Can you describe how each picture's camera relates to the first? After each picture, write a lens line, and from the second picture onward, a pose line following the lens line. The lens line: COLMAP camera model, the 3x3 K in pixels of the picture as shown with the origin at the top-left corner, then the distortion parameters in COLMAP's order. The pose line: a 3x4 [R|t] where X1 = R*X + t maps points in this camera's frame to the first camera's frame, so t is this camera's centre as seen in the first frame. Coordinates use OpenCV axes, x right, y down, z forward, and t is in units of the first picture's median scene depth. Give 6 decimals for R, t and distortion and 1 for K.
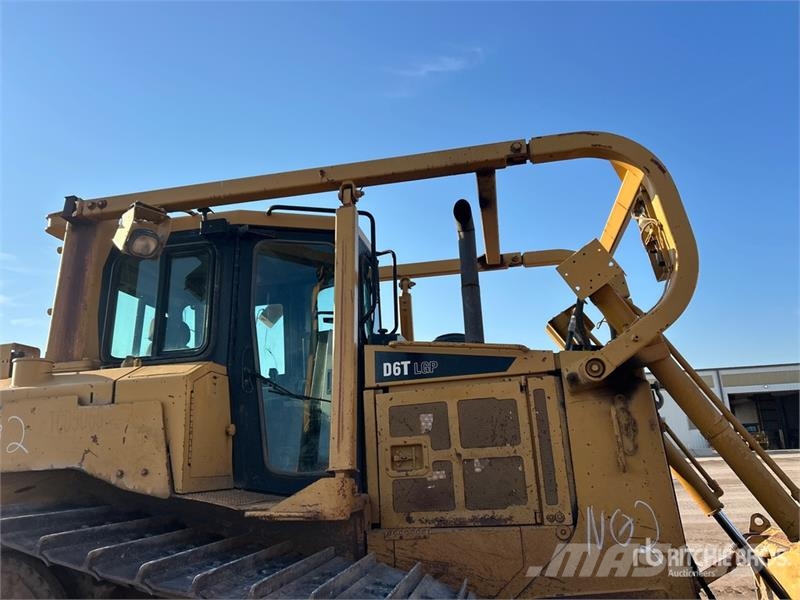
lens RADIAL K [[603.0, 0, 403.7], [0, 603.0, 298.6], [0, 0, 1]] dist [0.049686, -0.056175]
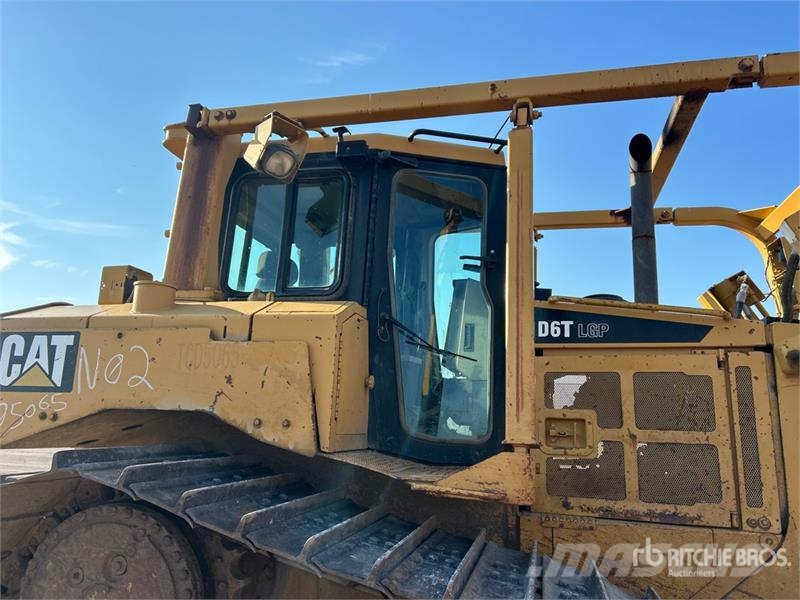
lens RADIAL K [[605.4, 0, 402.1], [0, 605.4, 292.9], [0, 0, 1]] dist [0.042029, -0.045496]
pose [[0.994442, 0.074952, -0.073941, -0.182401], [-0.071110, 0.996043, 0.053300, 0.039139], [0.077643, -0.047746, 0.995837, 0.147340]]
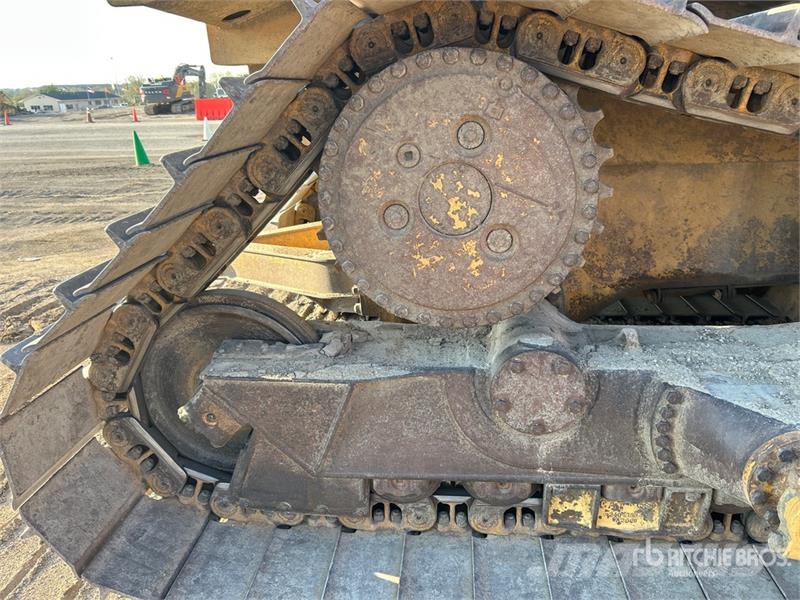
lens RADIAL K [[603.0, 0, 403.7], [0, 603.0, 298.6], [0, 0, 1]] dist [0.049686, -0.056175]
pose [[0.996455, -0.006369, 0.083889, -0.609030], [-0.041533, 0.829911, 0.556348, 0.243803], [-0.073164, -0.557860, 0.826704, 0.330696]]
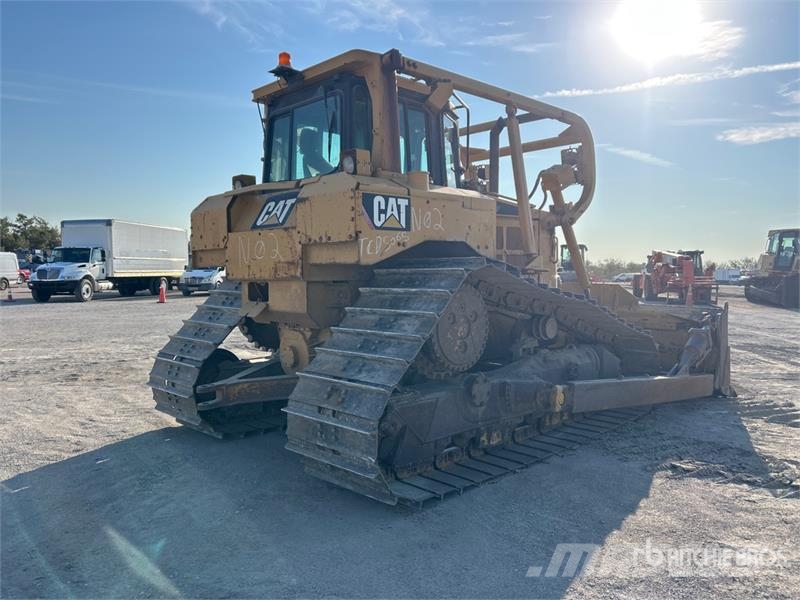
lens RADIAL K [[603.0, 0, 403.7], [0, 603.0, 298.6], [0, 0, 1]] dist [0.049686, -0.056175]
pose [[0.588118, 0.014610, 0.808643, -1.823714], [-0.236276, 0.959323, 0.154508, 0.175472], [-0.773493, -0.281932, 0.567647, 0.048826]]
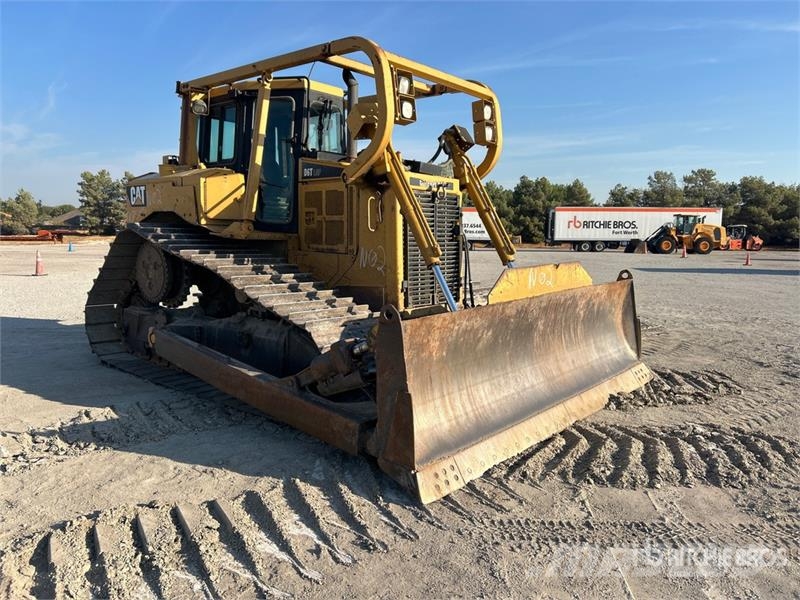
lens RADIAL K [[603.0, 0, 403.7], [0, 603.0, 298.6], [0, 0, 1]] dist [0.049686, -0.056175]
pose [[0.855905, 0.130612, -0.500367, 1.351946], [0.066990, 0.931422, 0.357722, -0.186827], [0.512776, -0.339696, 0.788459, -0.514556]]
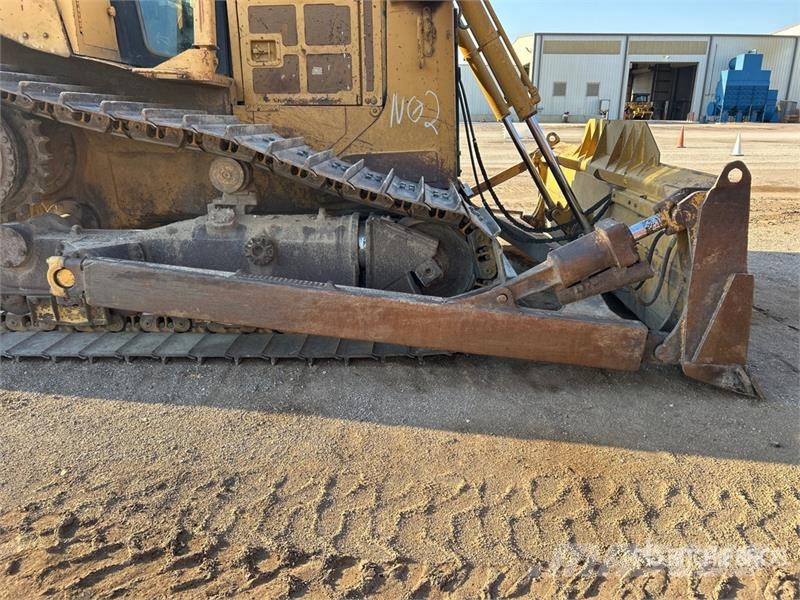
lens RADIAL K [[603.0, 0, 403.7], [0, 603.0, 298.6], [0, 0, 1]] dist [0.049686, -0.056175]
pose [[0.987478, 0.010841, 0.157381, 0.105190], [-0.091969, 0.850120, 0.518495, 0.017679], [-0.128172, -0.526477, 0.840473, -0.398803]]
